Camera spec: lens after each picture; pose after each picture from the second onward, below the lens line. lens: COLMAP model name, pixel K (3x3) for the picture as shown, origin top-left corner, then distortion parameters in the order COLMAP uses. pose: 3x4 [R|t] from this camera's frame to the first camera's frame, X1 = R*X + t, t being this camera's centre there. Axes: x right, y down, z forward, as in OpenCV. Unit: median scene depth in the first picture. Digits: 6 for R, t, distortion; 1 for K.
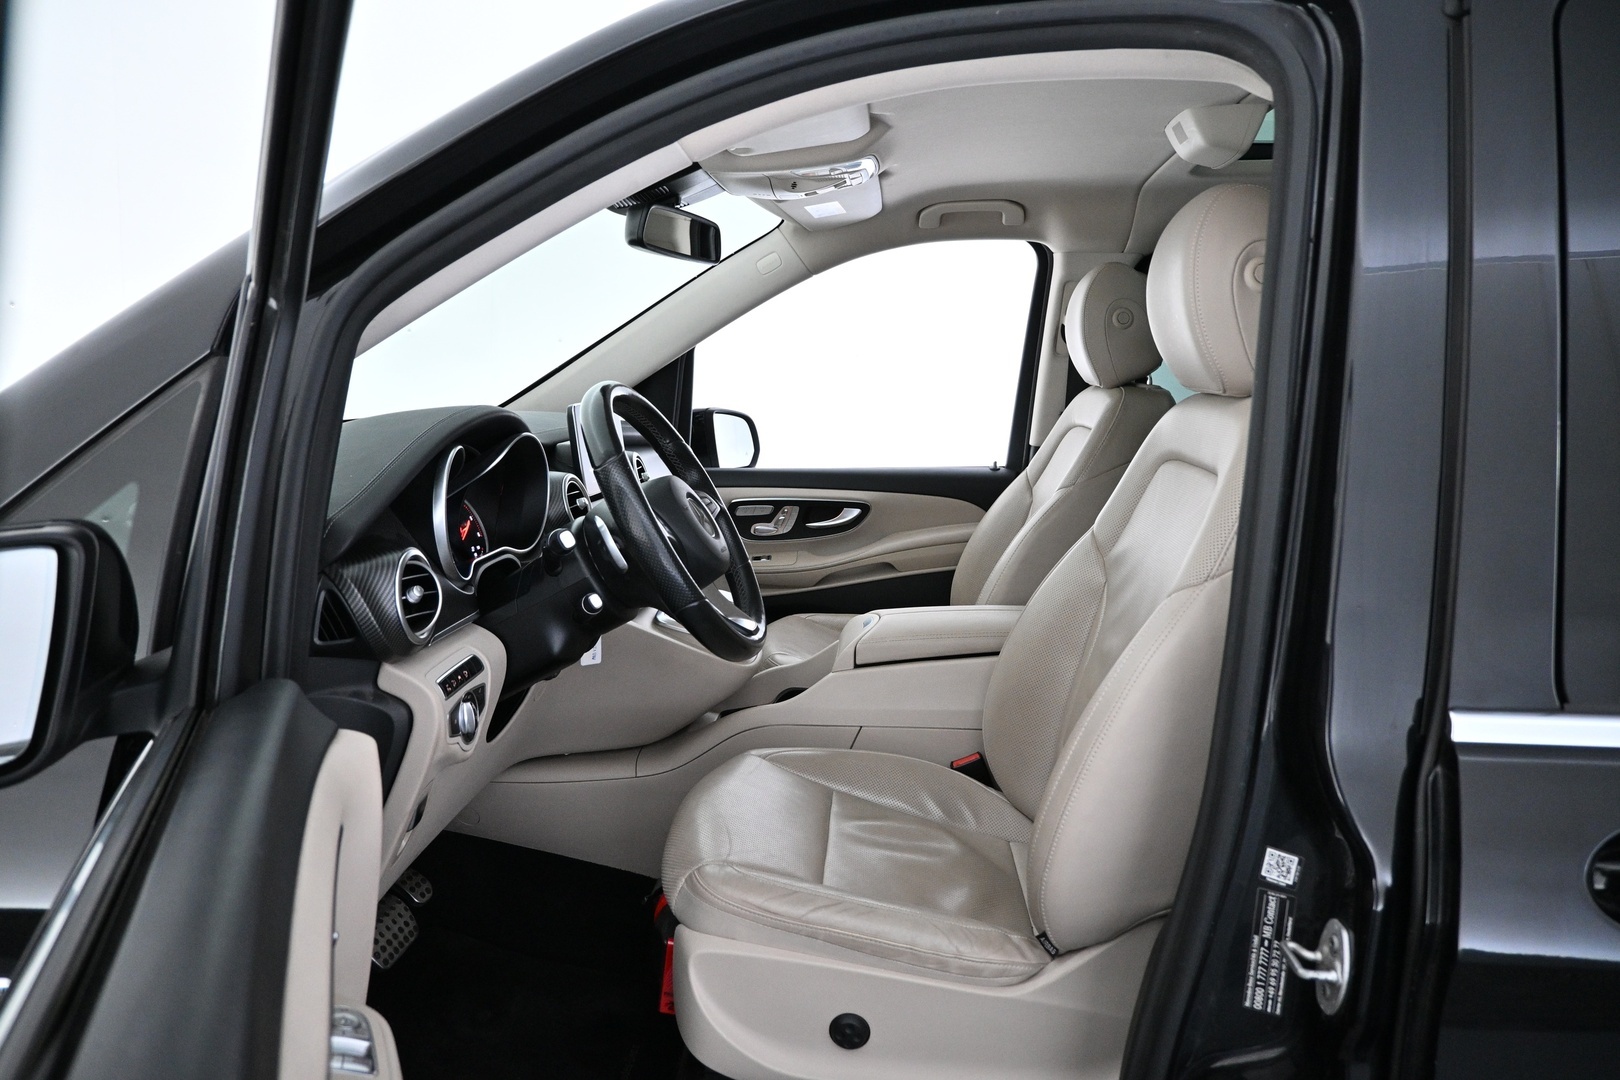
lens RADIAL K [[1122.1, 0, 810.0], [0, 1122.1, 540.0], [0, 0, 1]] dist [-0.005510, -0.005718]
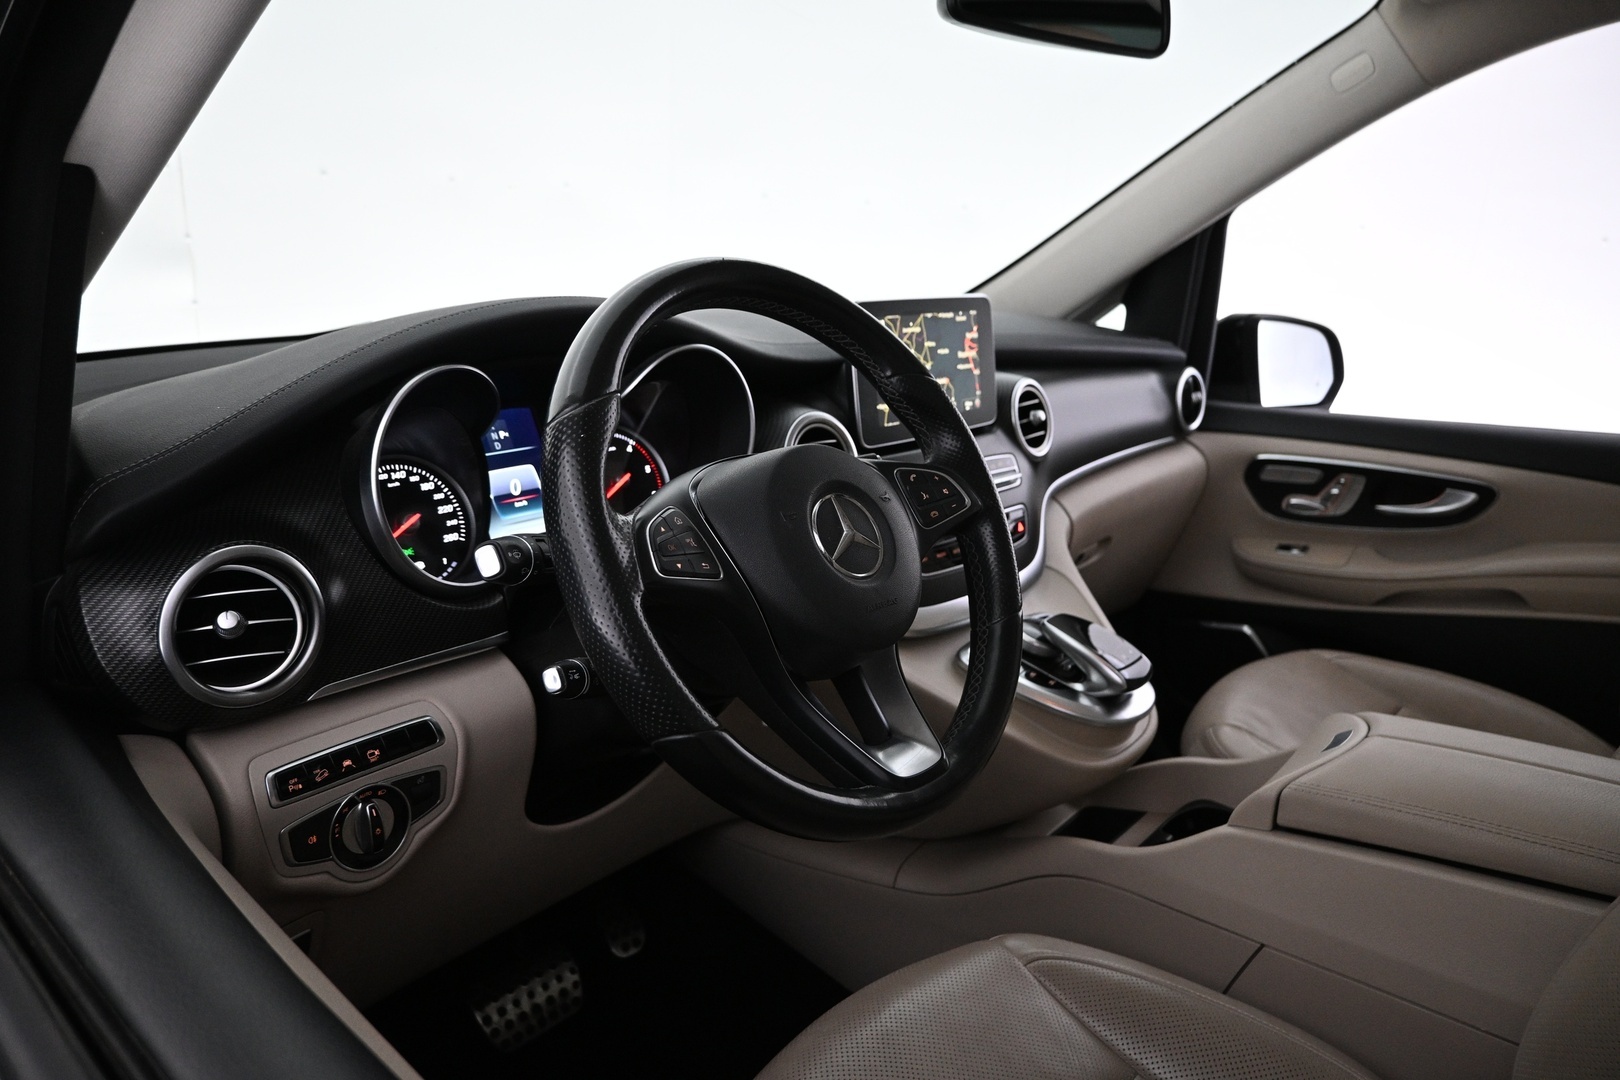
lens RADIAL K [[1122.1, 0, 810.0], [0, 1122.1, 540.0], [0, 0, 1]] dist [-0.005510, -0.005718]
pose [[0.819512, 0.156316, -0.551331, 0.086556], [-0.103755, 0.986651, 0.125515, -0.041611], [0.563592, -0.045657, 0.824791, 0.300826]]
